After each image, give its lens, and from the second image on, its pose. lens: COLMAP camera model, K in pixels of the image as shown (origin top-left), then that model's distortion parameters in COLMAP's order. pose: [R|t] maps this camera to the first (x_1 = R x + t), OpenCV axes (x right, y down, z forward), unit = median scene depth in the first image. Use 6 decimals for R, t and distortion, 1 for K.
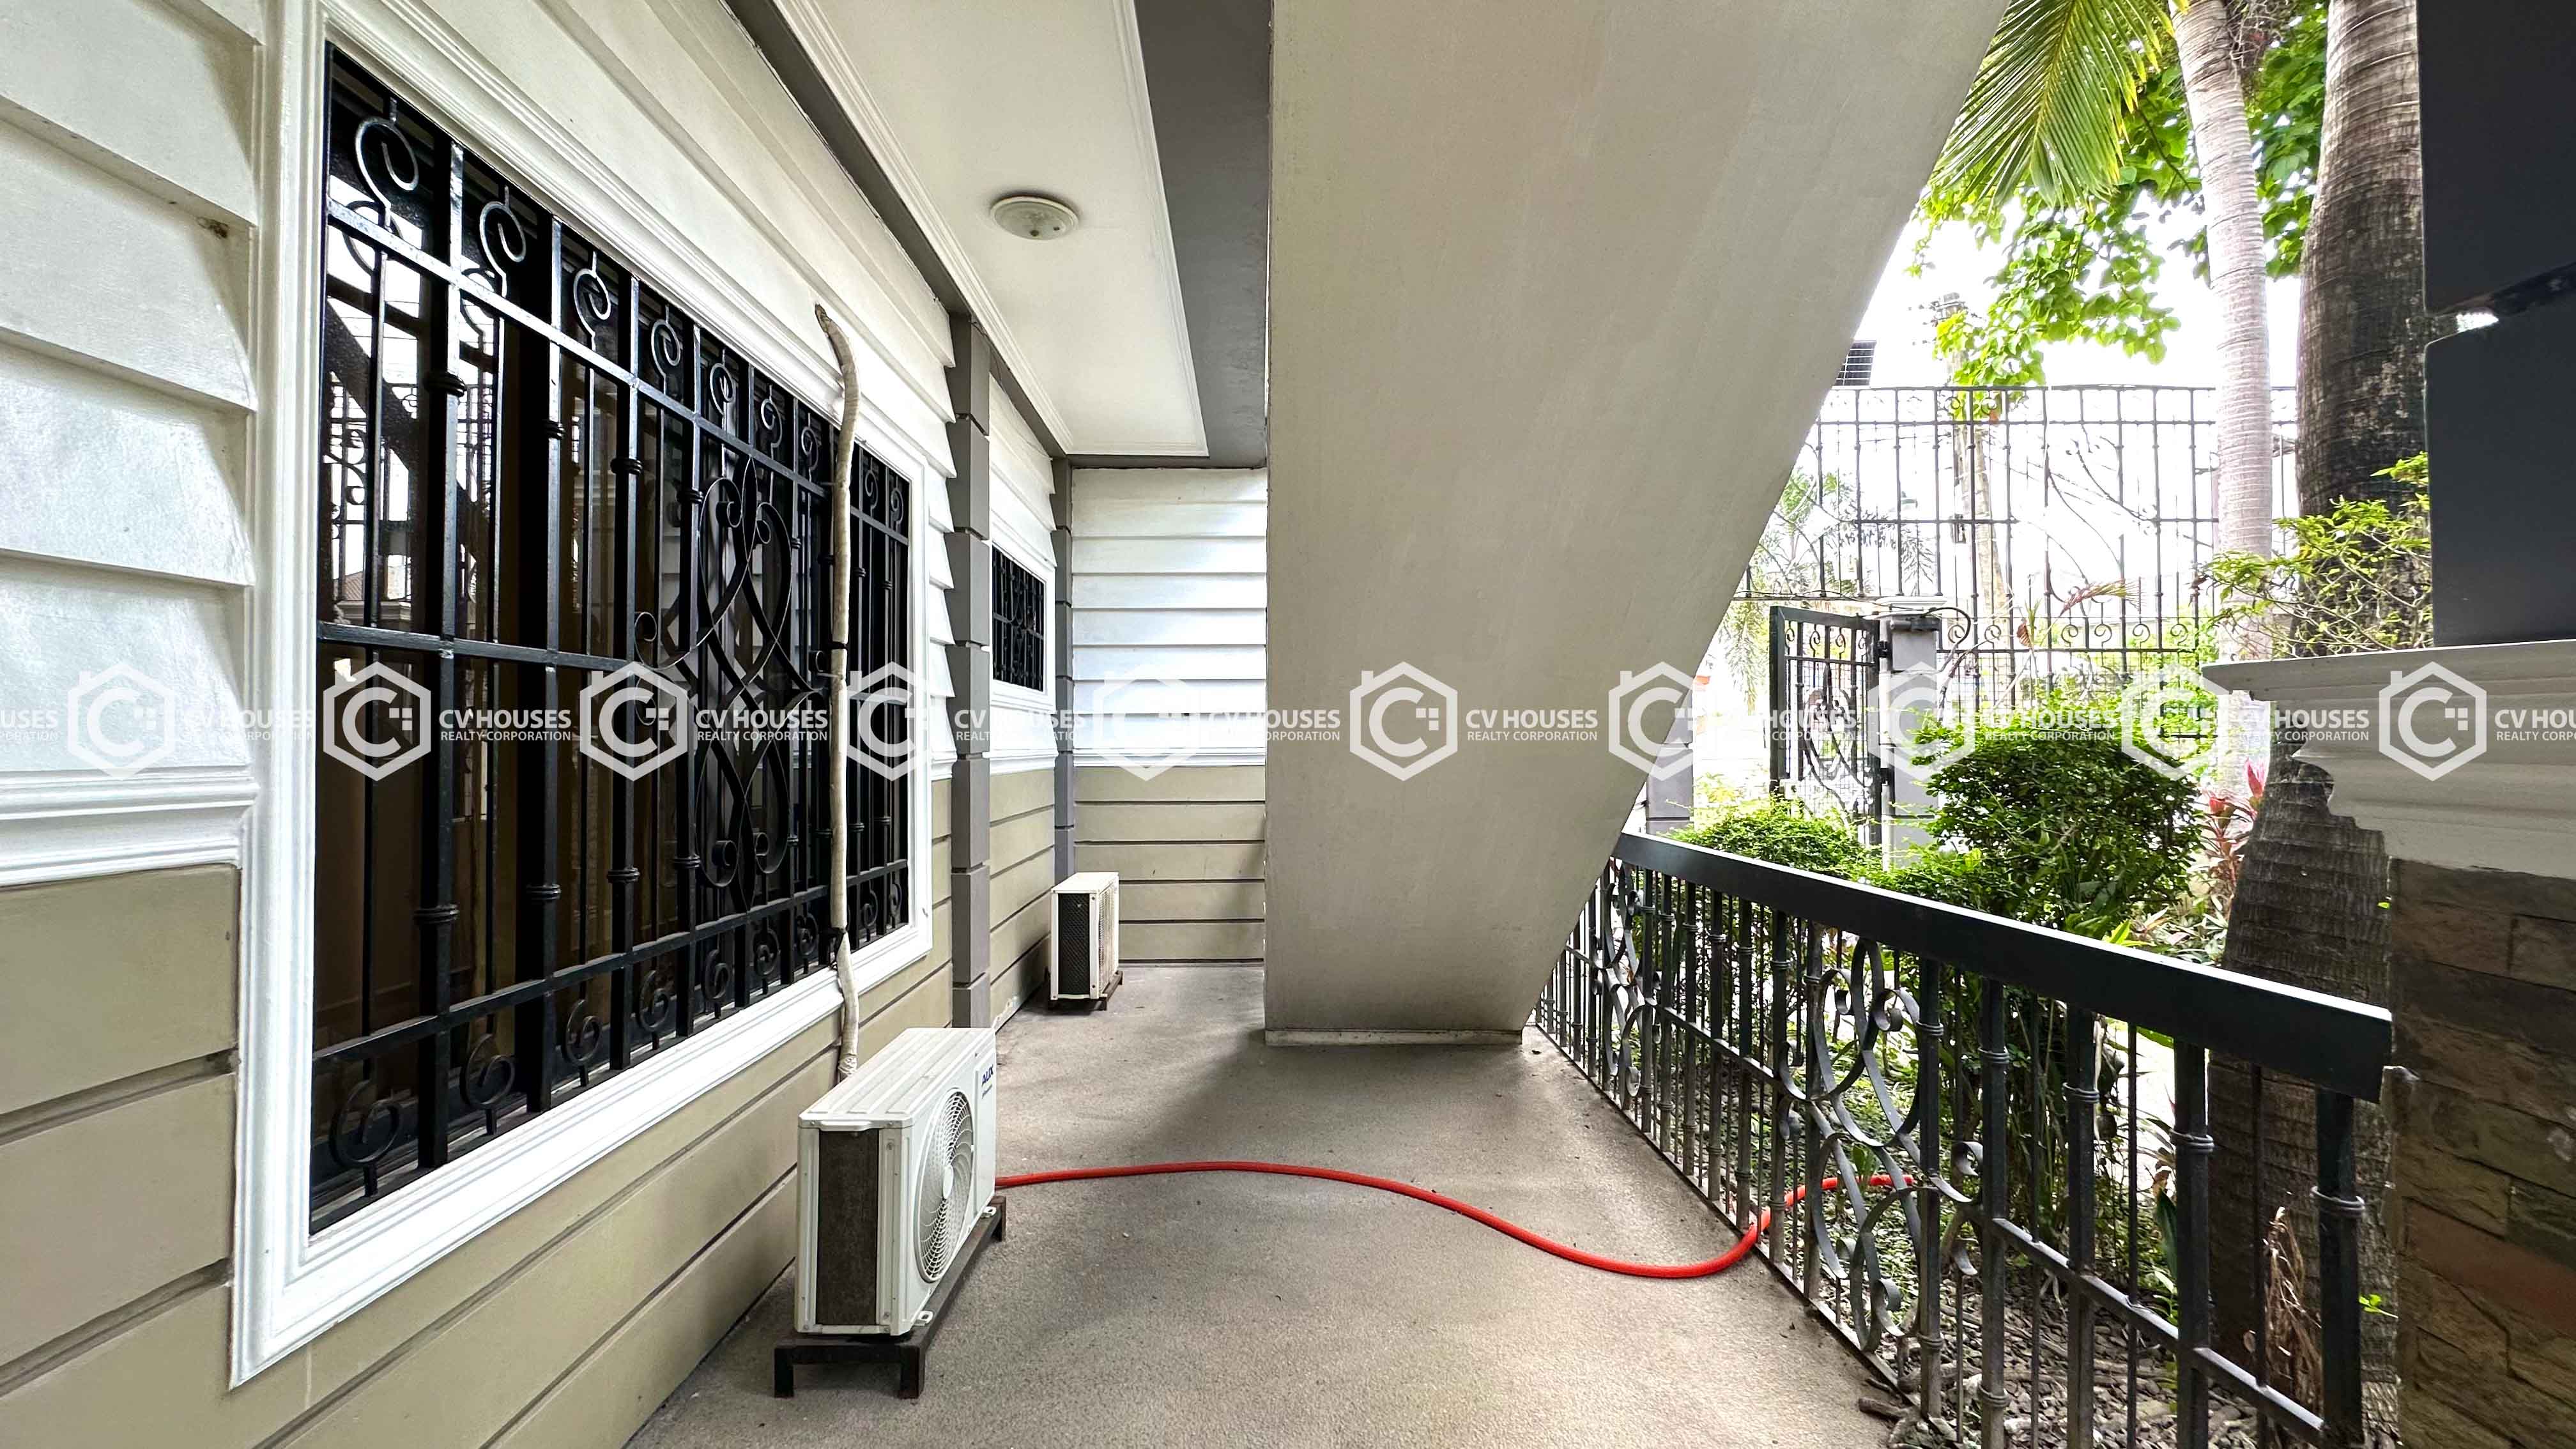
lens RADIAL K [[1036.0, 0, 1285.6], [0, 1036.0, 721.9], [0, 0, 1]] dist [0.000370, -0.000024]
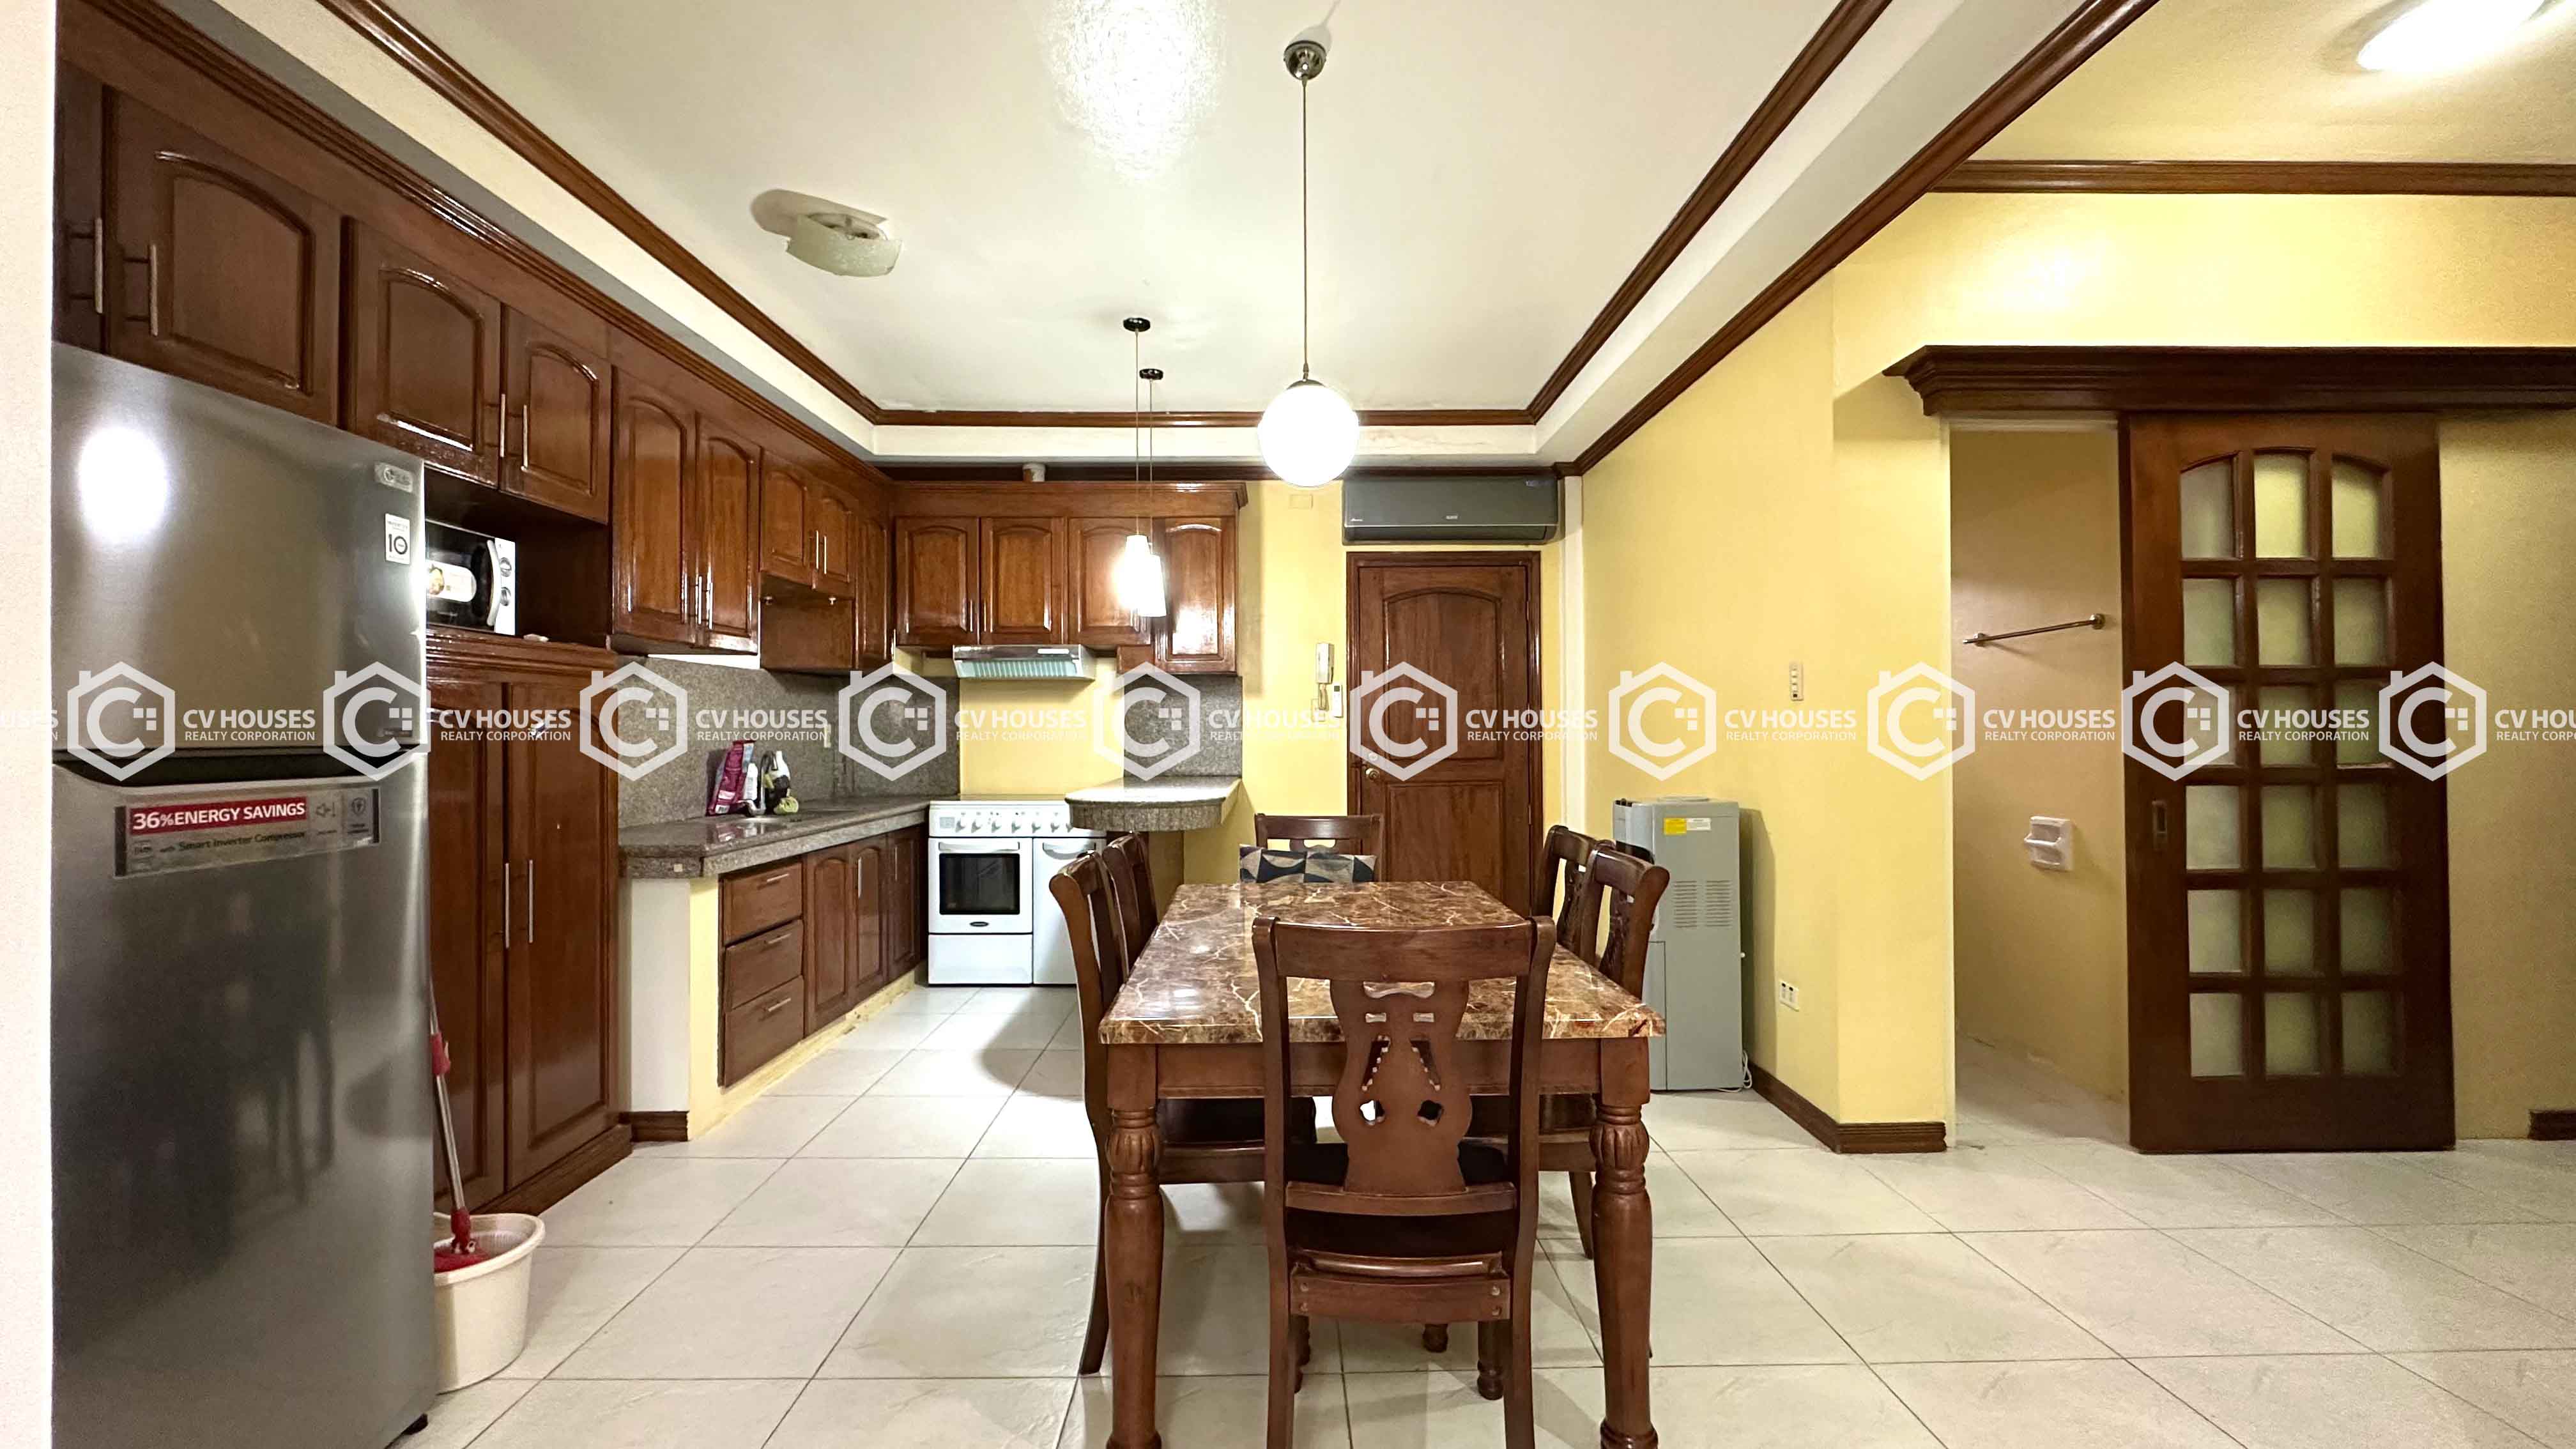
lens RADIAL K [[1036.0, 0, 1285.6], [0, 1036.0, 721.9], [0, 0, 1]] dist [0.000370, -0.000024]
pose [[0.999999, -0.001058, -0.000665, -0.988463], [0.001058, 0.999999, 0.000296, -0.000756], [0.000664, -0.000297, 1.000000, 0.004387]]
